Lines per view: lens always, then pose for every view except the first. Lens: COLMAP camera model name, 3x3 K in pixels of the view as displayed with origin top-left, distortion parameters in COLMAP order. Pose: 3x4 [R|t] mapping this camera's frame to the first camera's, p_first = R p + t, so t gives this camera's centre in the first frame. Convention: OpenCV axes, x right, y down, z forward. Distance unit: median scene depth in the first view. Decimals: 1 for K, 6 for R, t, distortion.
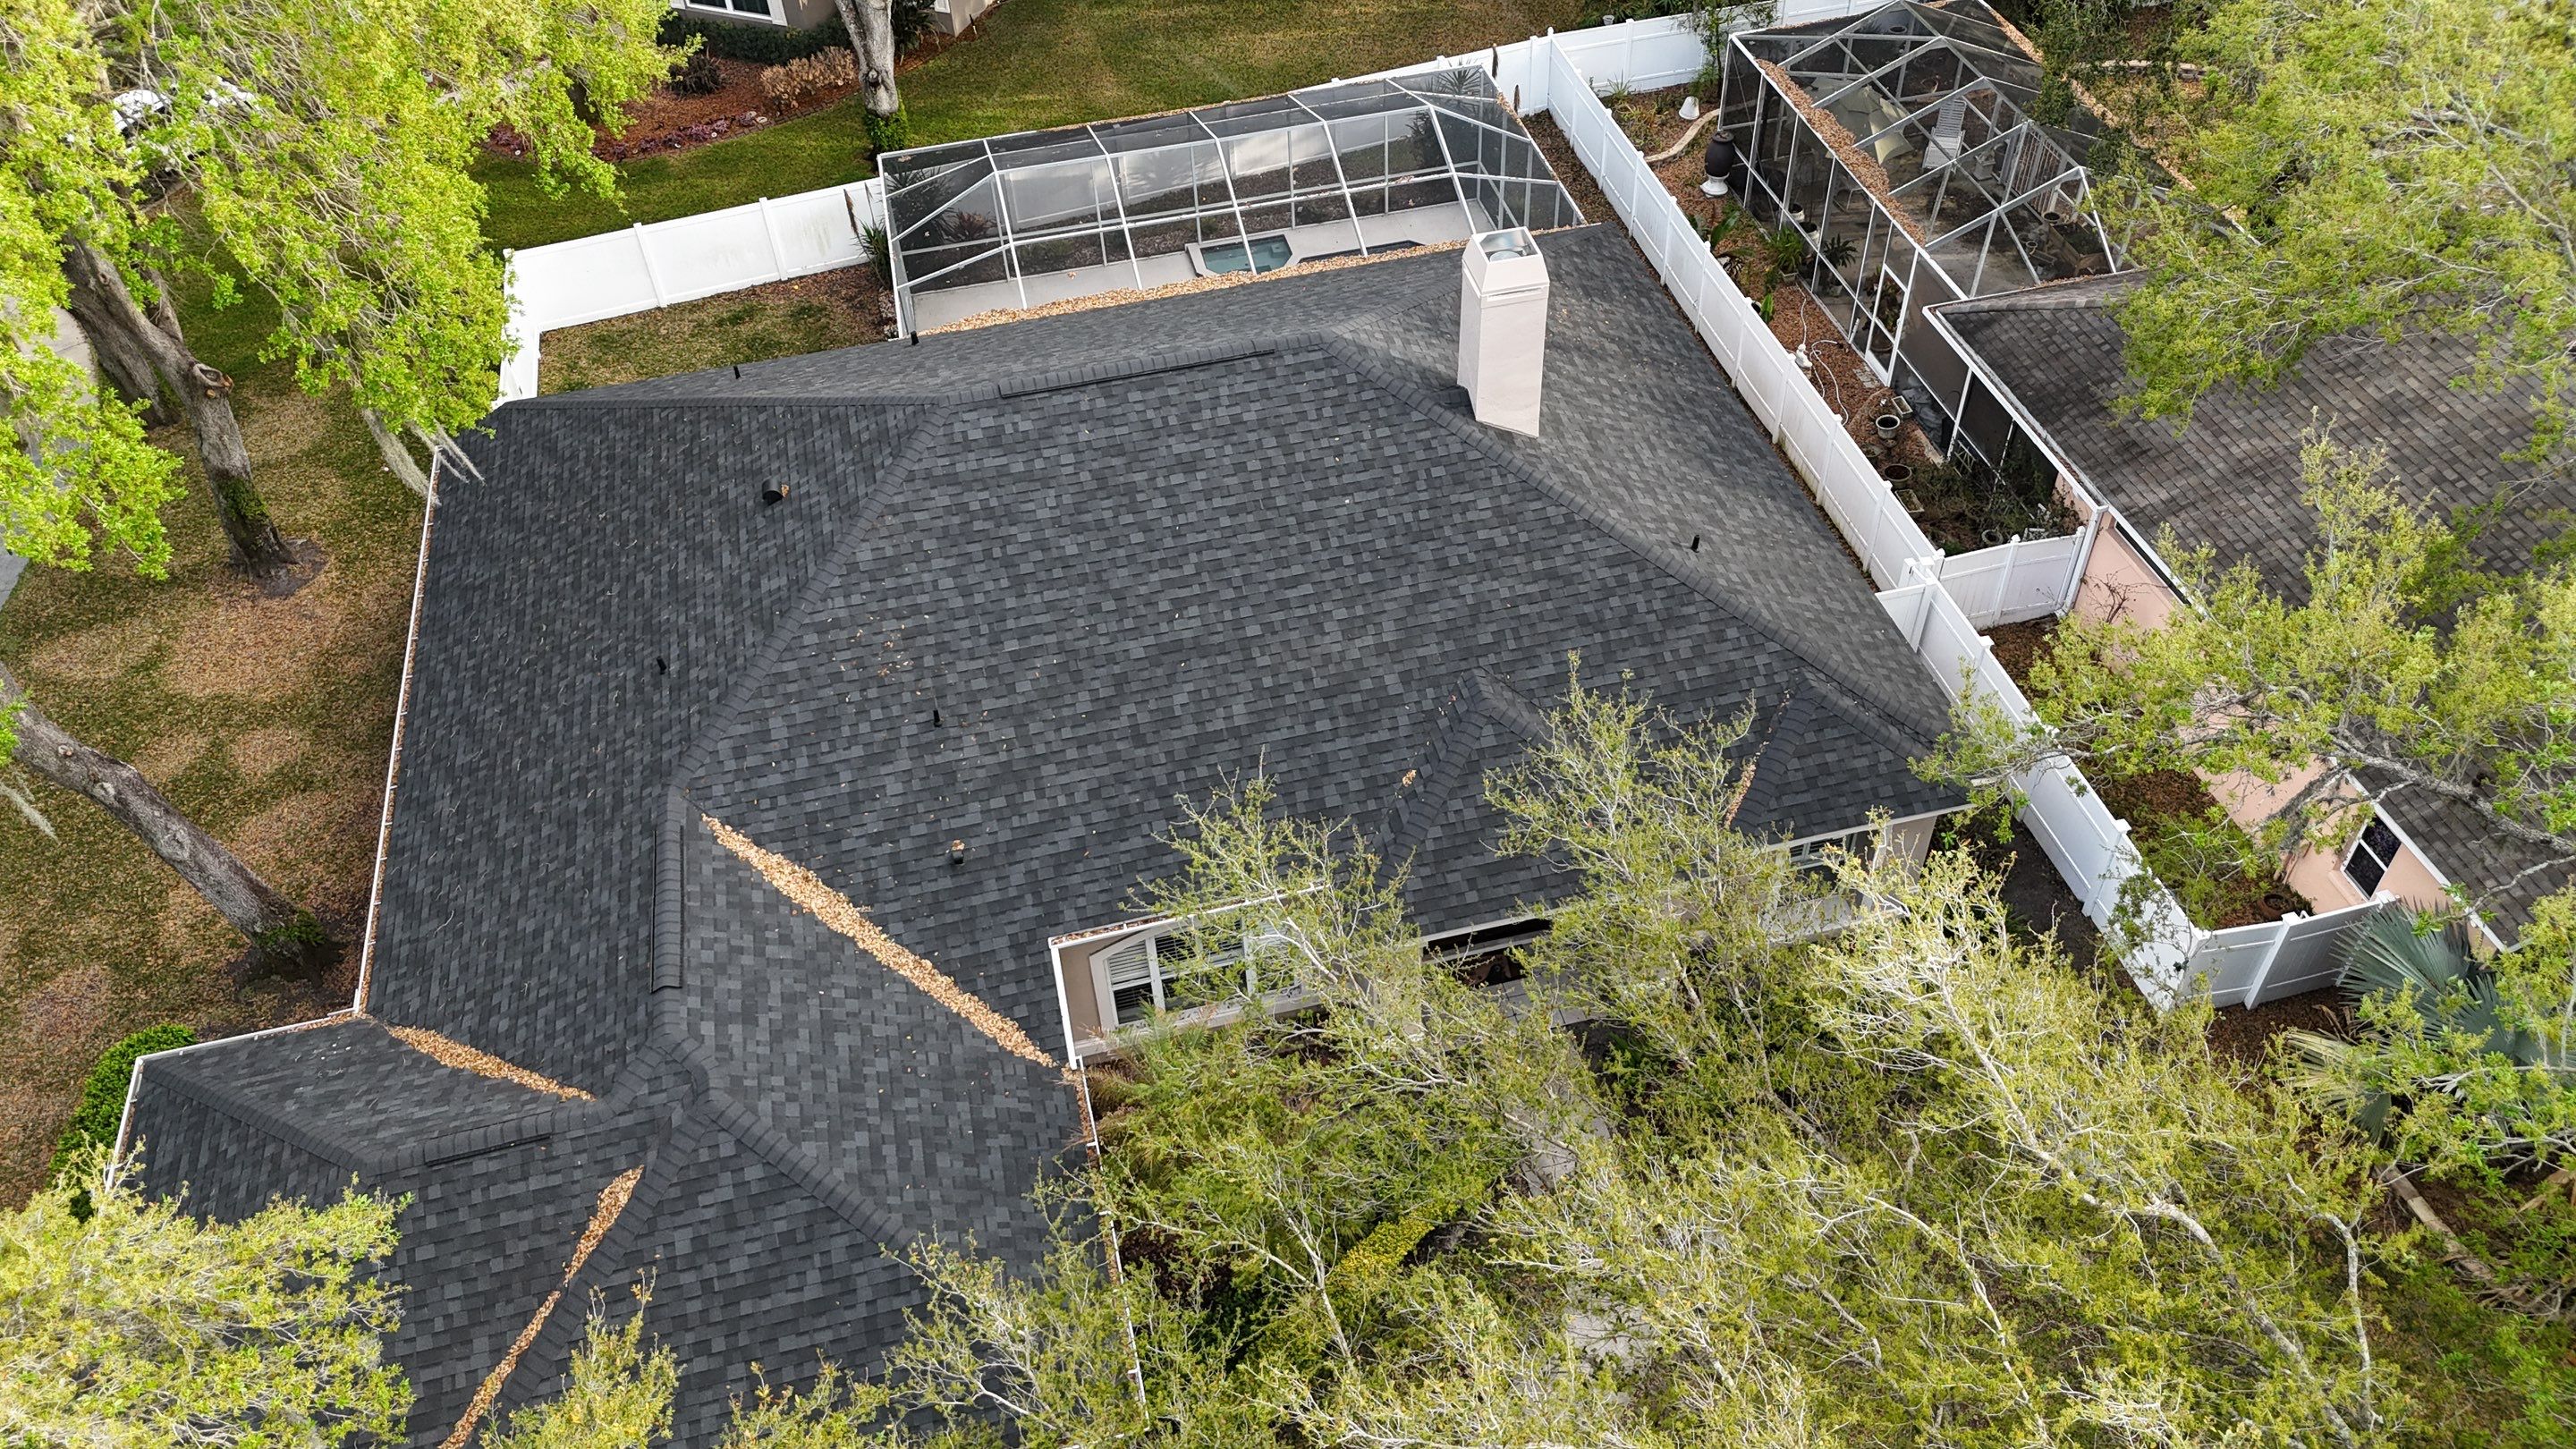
lens RADIAL K [[1865.4, 0, 1301.0], [0, 1865.4, 744.1], [0, 0, 1]] dist [0.043411, -0.002148]
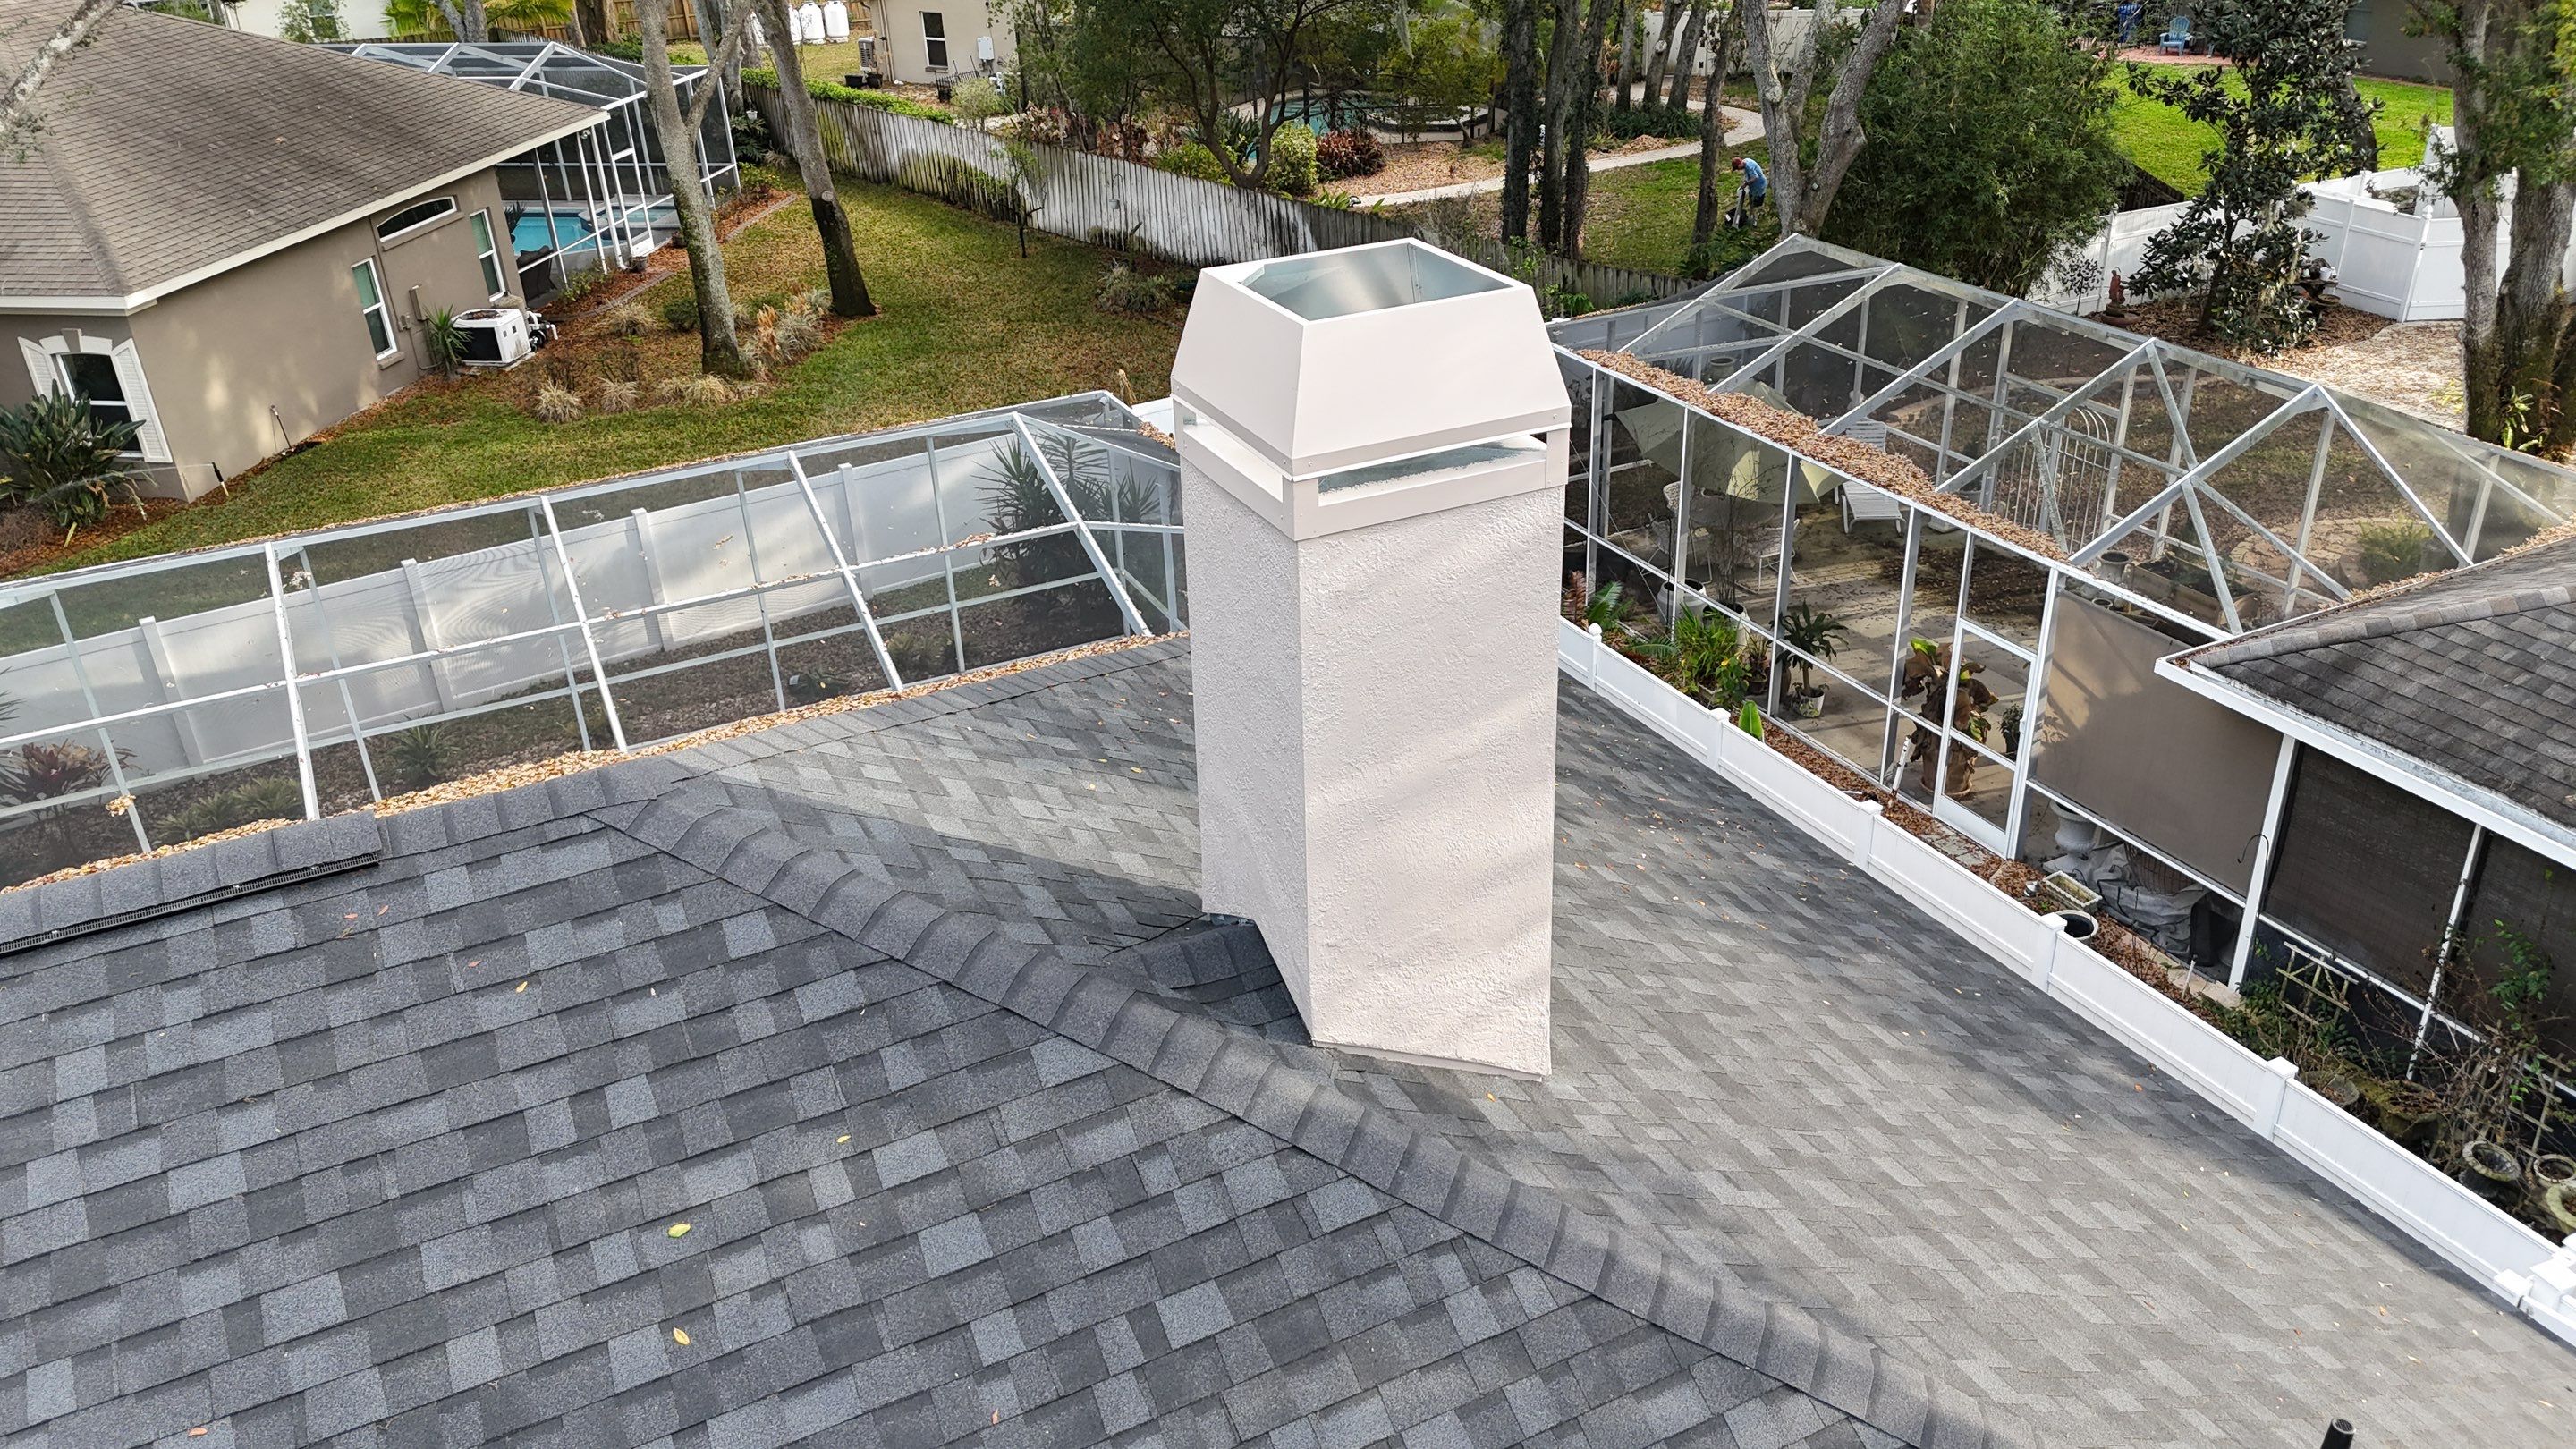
lens RADIAL K [[1865.4, 0, 1301.0], [0, 1865.4, 744.1], [0, 0, 1]] dist [0.043411, -0.002148]
pose [[0.974738, -0.101482, 0.198965, 0.049187], [0.158936, 0.941032, -0.298662, -0.139392], [-0.156923, 0.322740, 0.933388, 0.771776]]
